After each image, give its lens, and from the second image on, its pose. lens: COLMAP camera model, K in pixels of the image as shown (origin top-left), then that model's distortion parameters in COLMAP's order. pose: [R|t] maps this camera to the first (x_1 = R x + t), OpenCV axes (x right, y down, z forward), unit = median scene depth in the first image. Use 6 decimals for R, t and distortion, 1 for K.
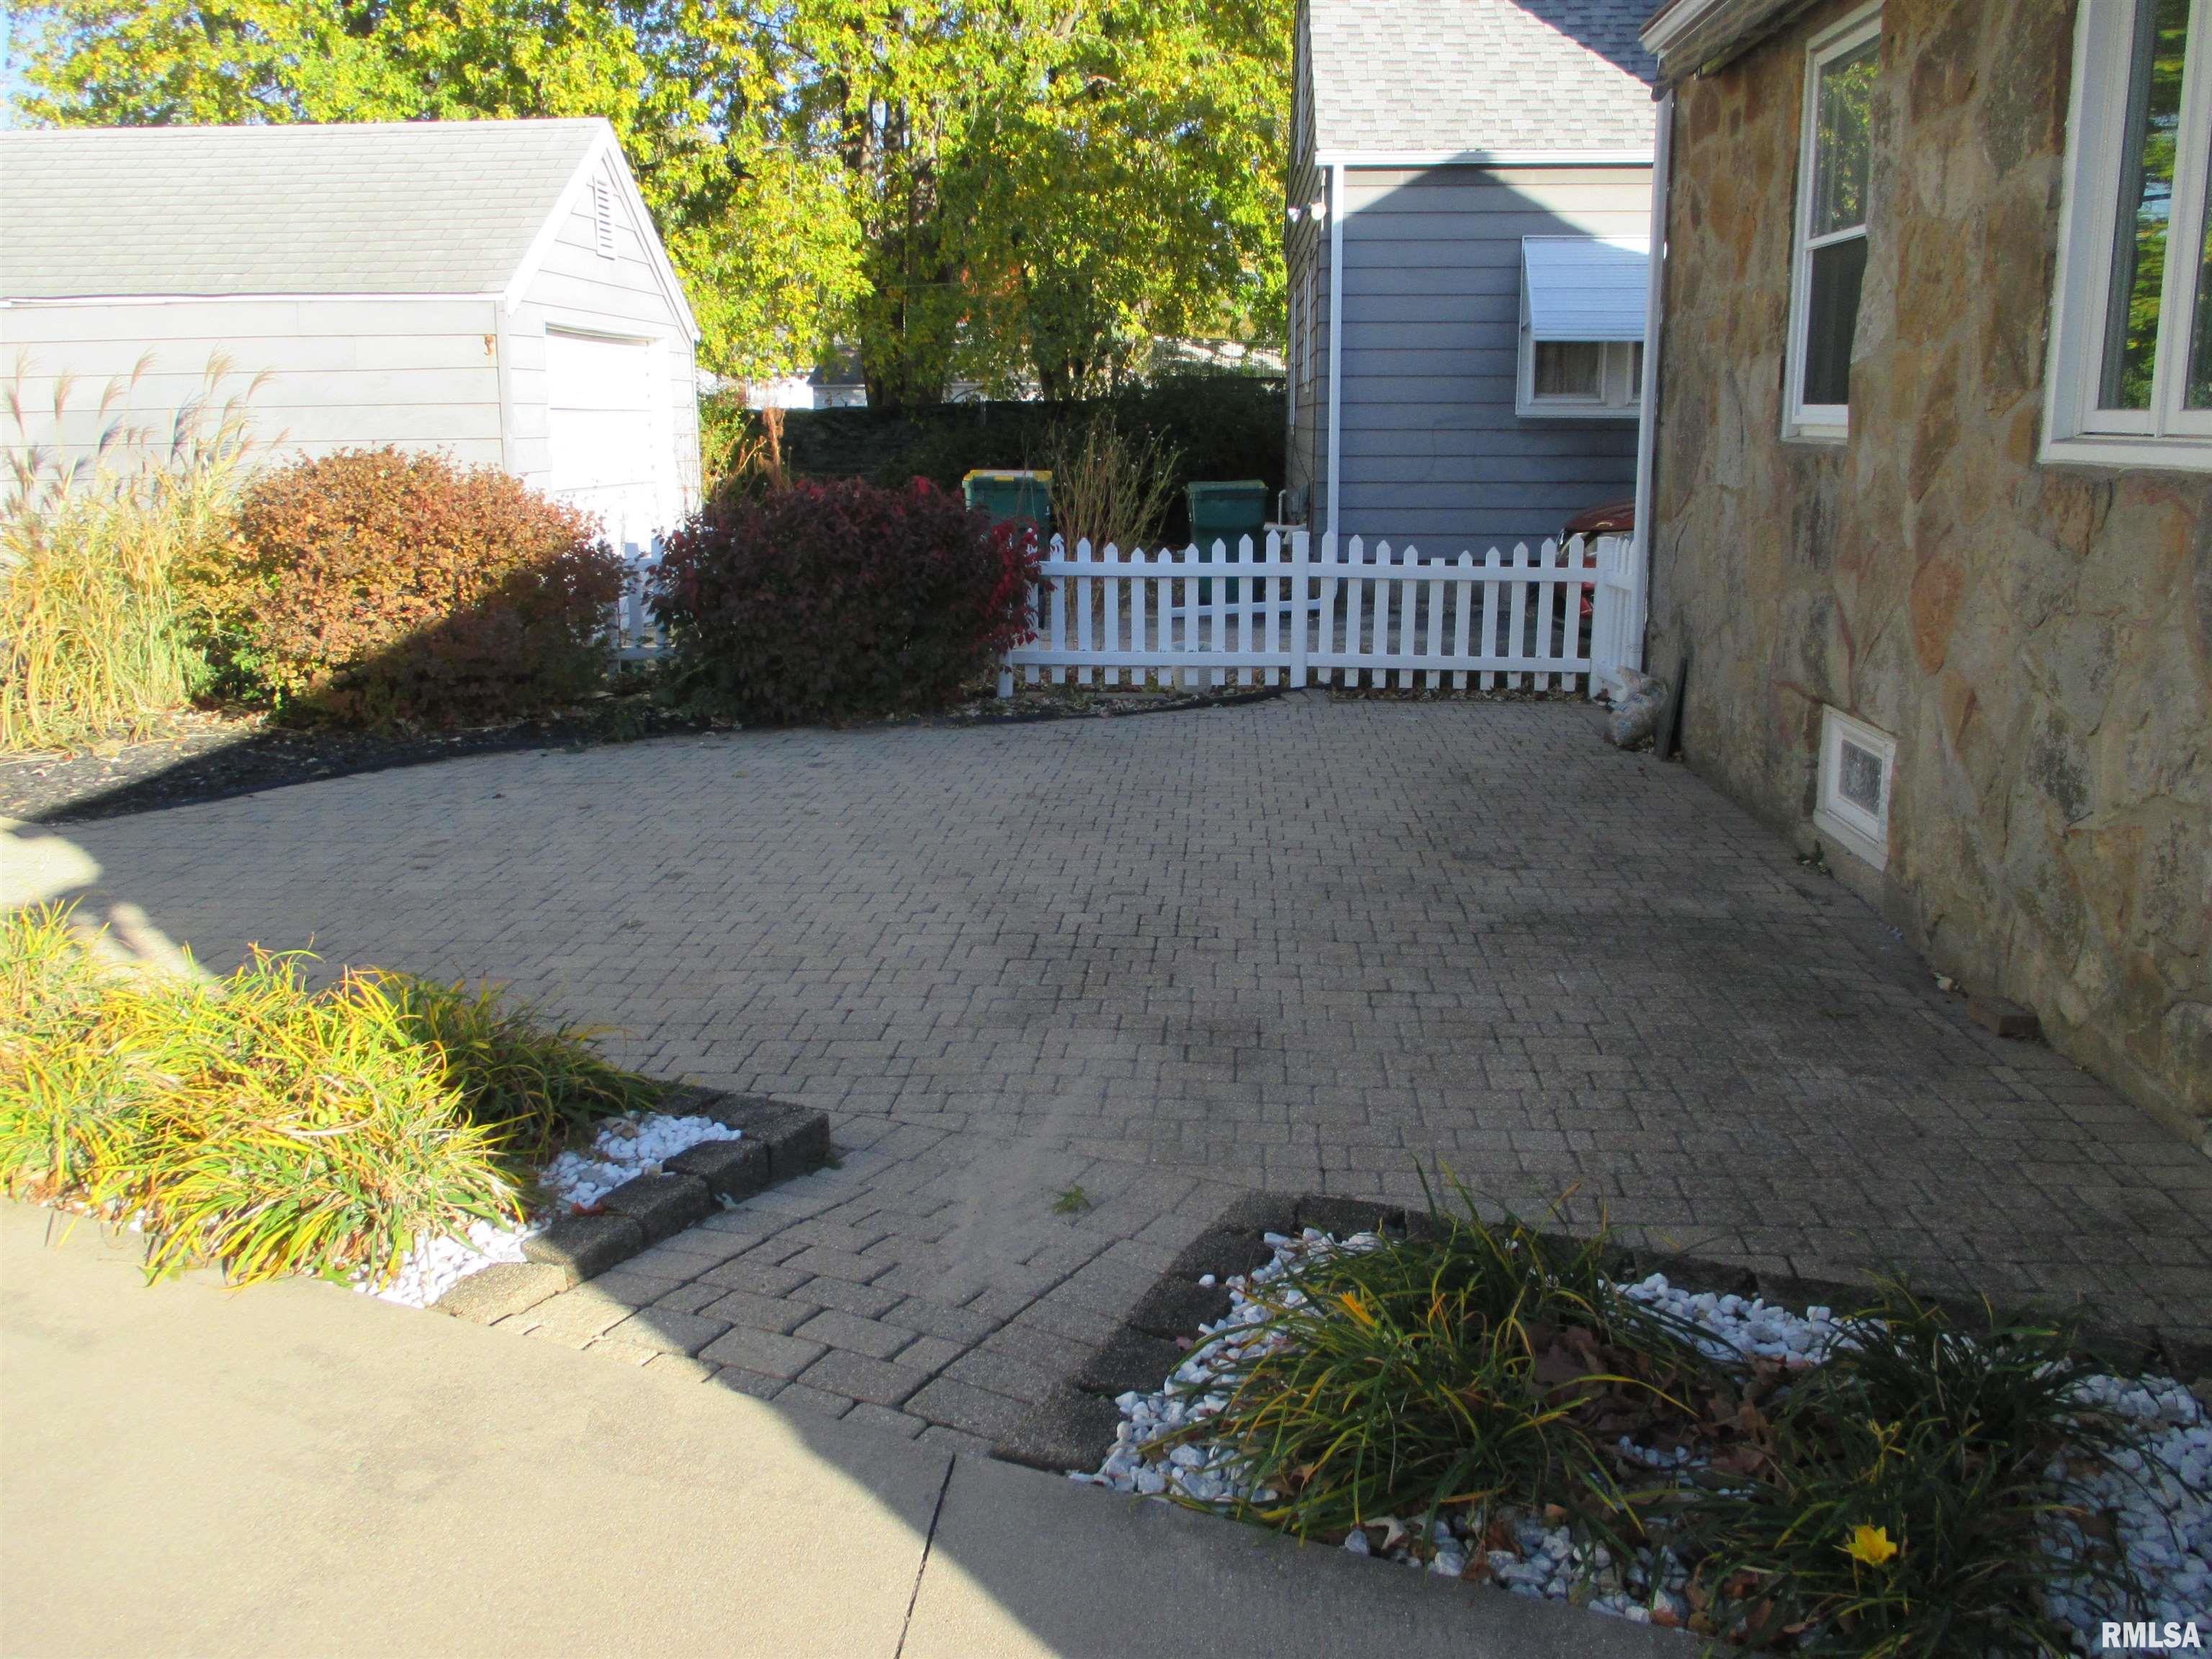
lens RADIAL K [[1851.5, 0, 1106.3], [0, 1851.5, 813.6], [0, 0, 1]] dist [-0.010475, -0.017031]
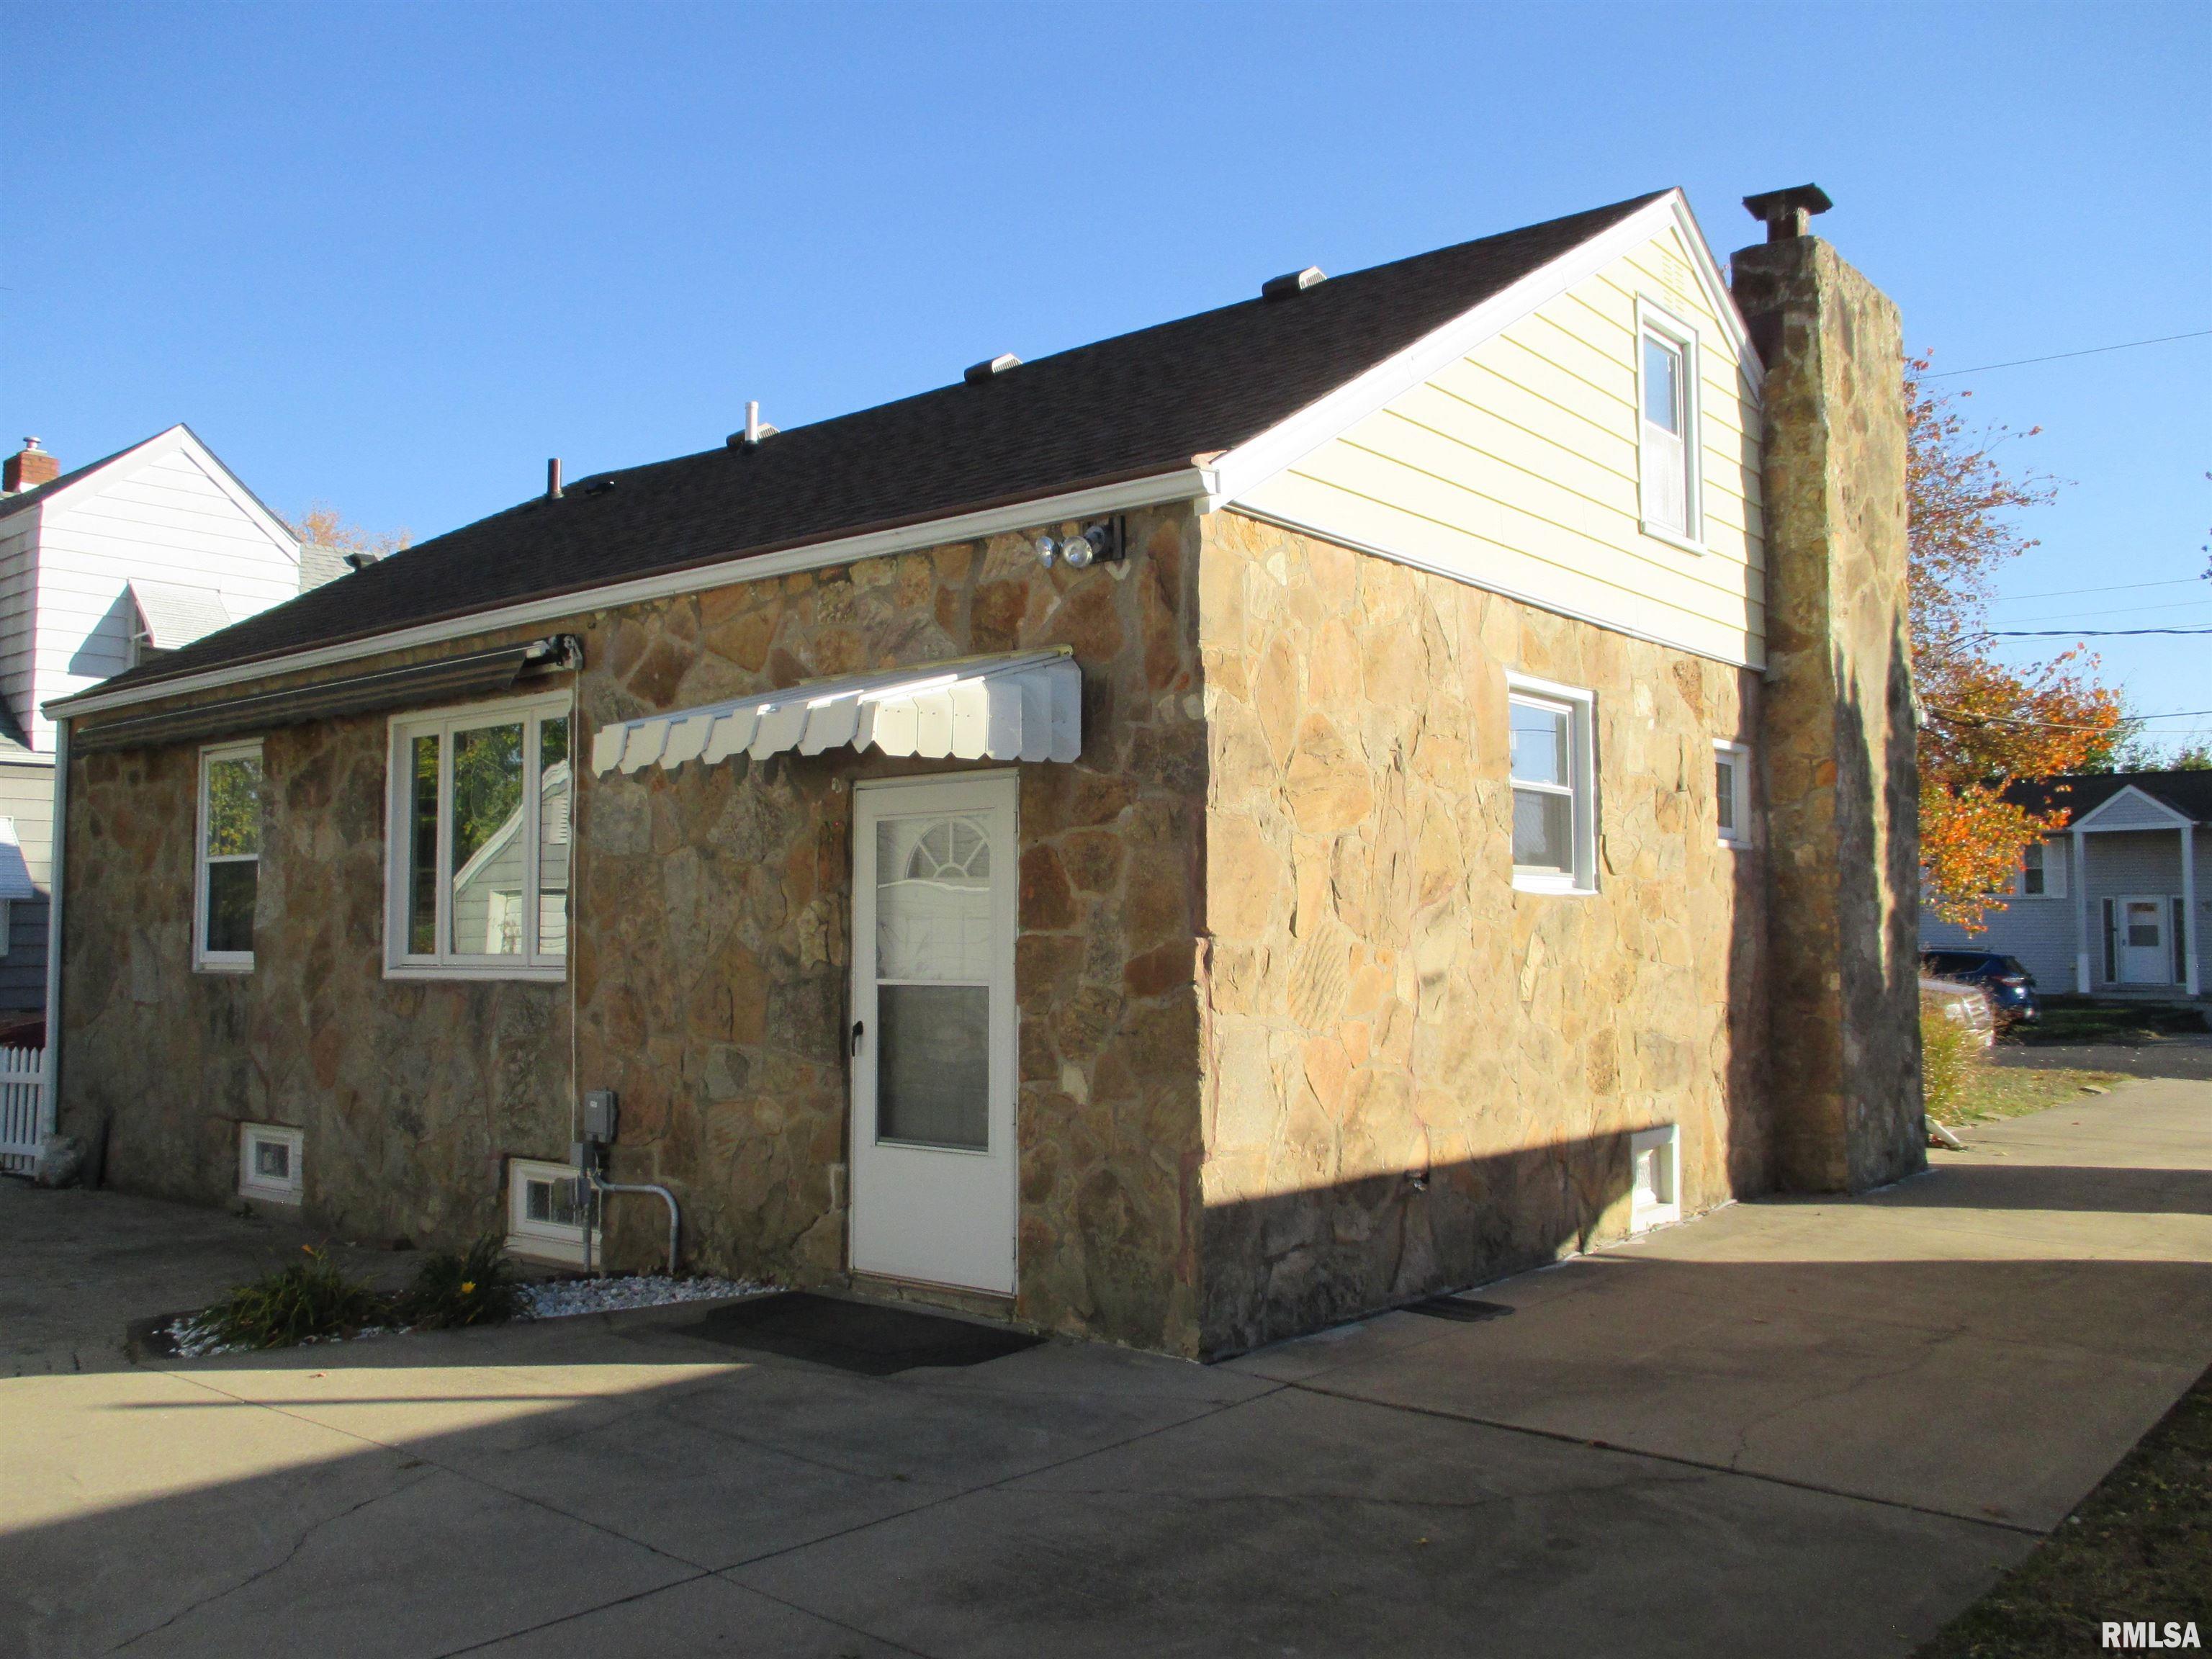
lens RADIAL K [[1851.5, 0, 1106.3], [0, 1851.5, 813.6], [0, 0, 1]] dist [-0.010475, -0.017031]
pose [[0.584355, 0.064645, 0.808919, -0.634784], [0.170514, 0.964787, -0.200278, 0.166725], [-0.793381, 0.254965, 0.552755, -0.761524]]
